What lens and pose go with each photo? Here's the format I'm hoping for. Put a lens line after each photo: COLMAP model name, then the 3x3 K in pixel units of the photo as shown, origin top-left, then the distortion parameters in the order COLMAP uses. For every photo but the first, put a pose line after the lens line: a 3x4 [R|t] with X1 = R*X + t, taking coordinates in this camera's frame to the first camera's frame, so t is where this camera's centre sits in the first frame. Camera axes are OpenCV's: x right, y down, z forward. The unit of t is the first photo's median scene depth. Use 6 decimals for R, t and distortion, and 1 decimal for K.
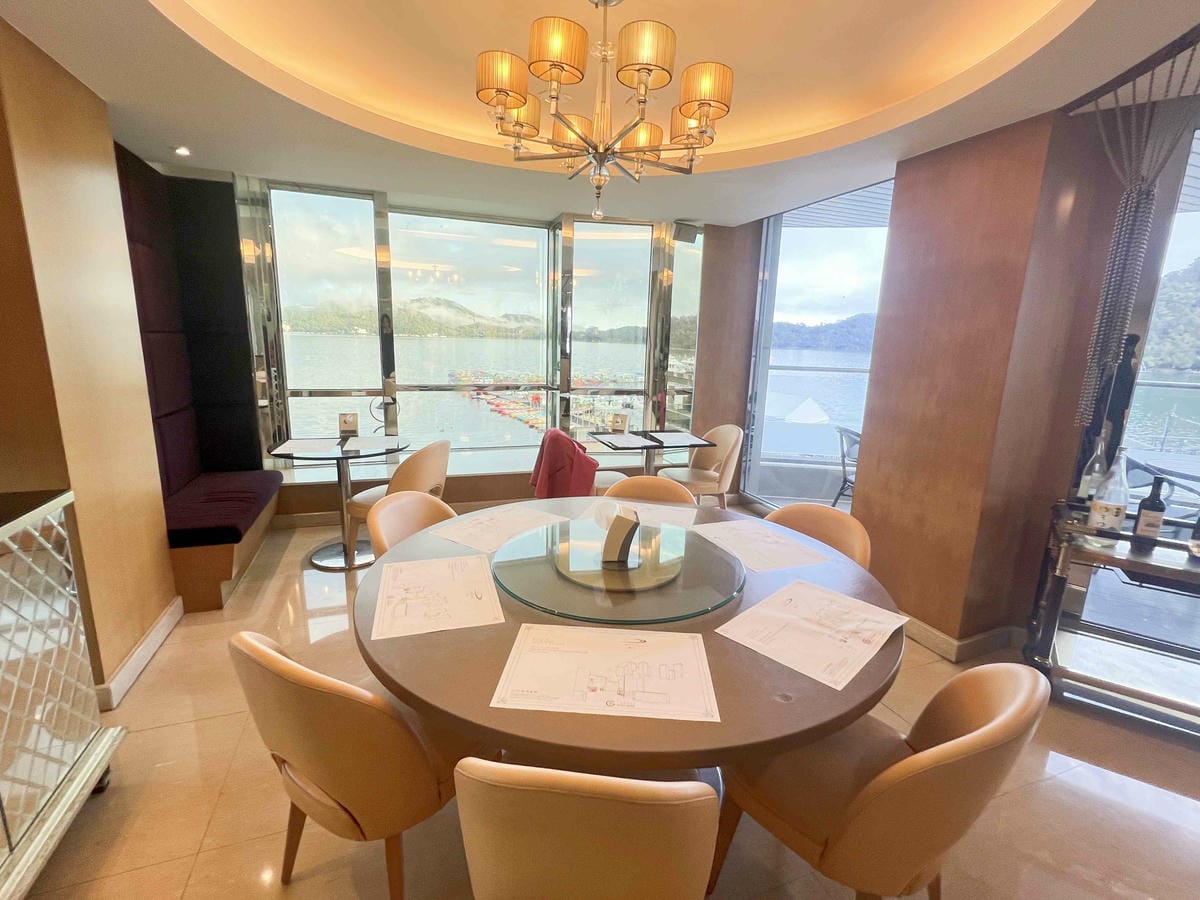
lens RADIAL K [[538.6, 0, 600.0], [0, 538.6, 450.0], [0, 0, 1]] dist [-0.000789, -0.000261]
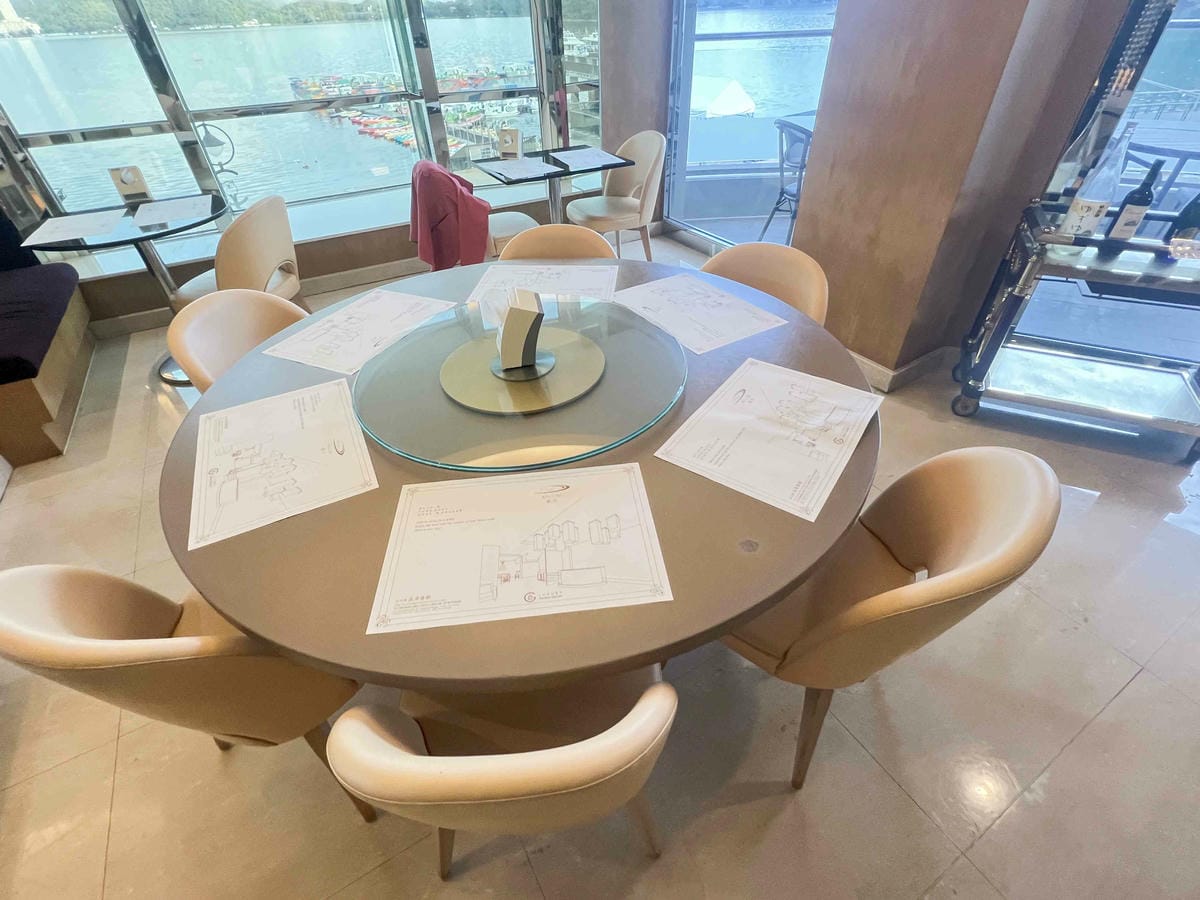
lens RADIAL K [[538.6, 0, 600.0], [0, 538.6, 450.0], [0, 0, 1]] dist [-0.000789, -0.000261]
pose [[0.982627, -0.157813, 0.097668, 0.022416], [0.094123, 0.877311, 0.470601, -0.017440], [-0.159952, -0.453233, 0.876924, 0.124126]]
